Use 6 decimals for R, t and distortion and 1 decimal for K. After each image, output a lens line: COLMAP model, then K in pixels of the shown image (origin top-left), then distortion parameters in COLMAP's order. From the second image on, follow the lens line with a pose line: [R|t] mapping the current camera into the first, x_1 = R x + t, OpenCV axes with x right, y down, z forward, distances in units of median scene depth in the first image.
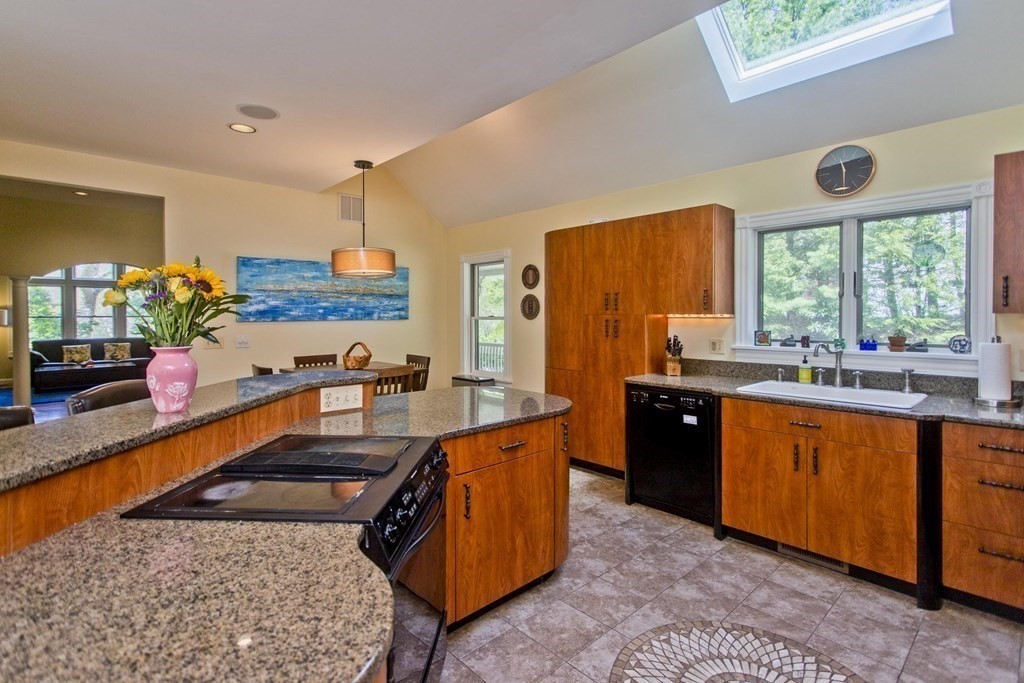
lens RADIAL K [[490.7, 0, 513.0], [0, 490.7, 321.5], [0, 0, 1]] dist [-0.000456, -0.000070]
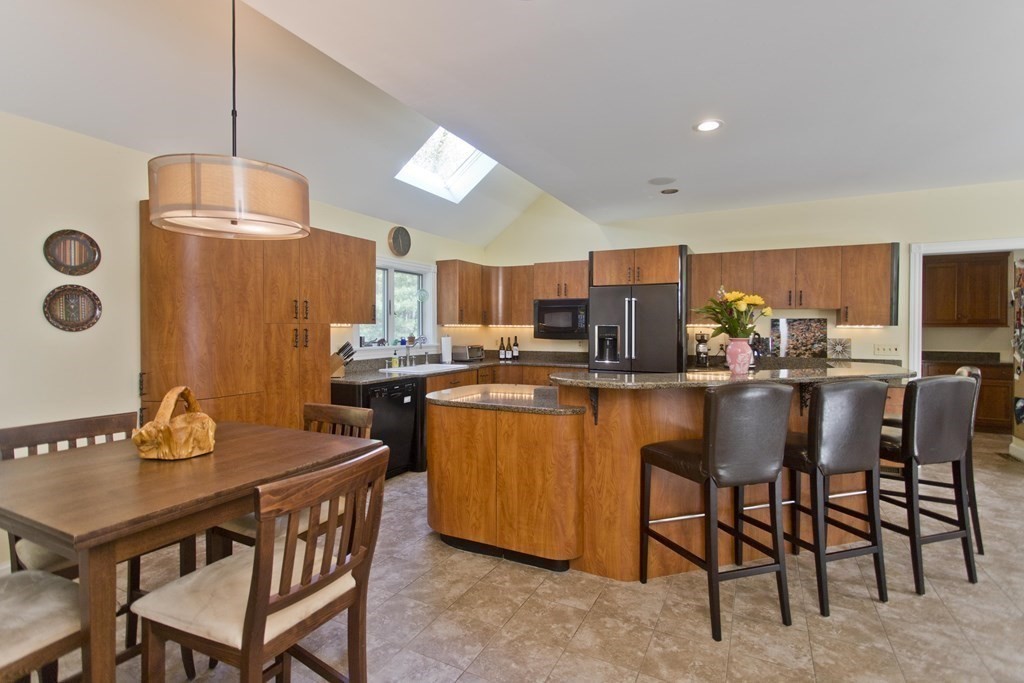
lens RADIAL K [[487.1, 0, 509.3], [0, 487.1, 332.5], [0, 0, 1]] dist [0.009690, -0.000044]
pose [[-0.329837, -0.013262, 0.943945, -0.817820], [0.007730, 0.999830, 0.016748, -0.009749], [-0.944006, 0.012821, -0.329678, 0.927640]]
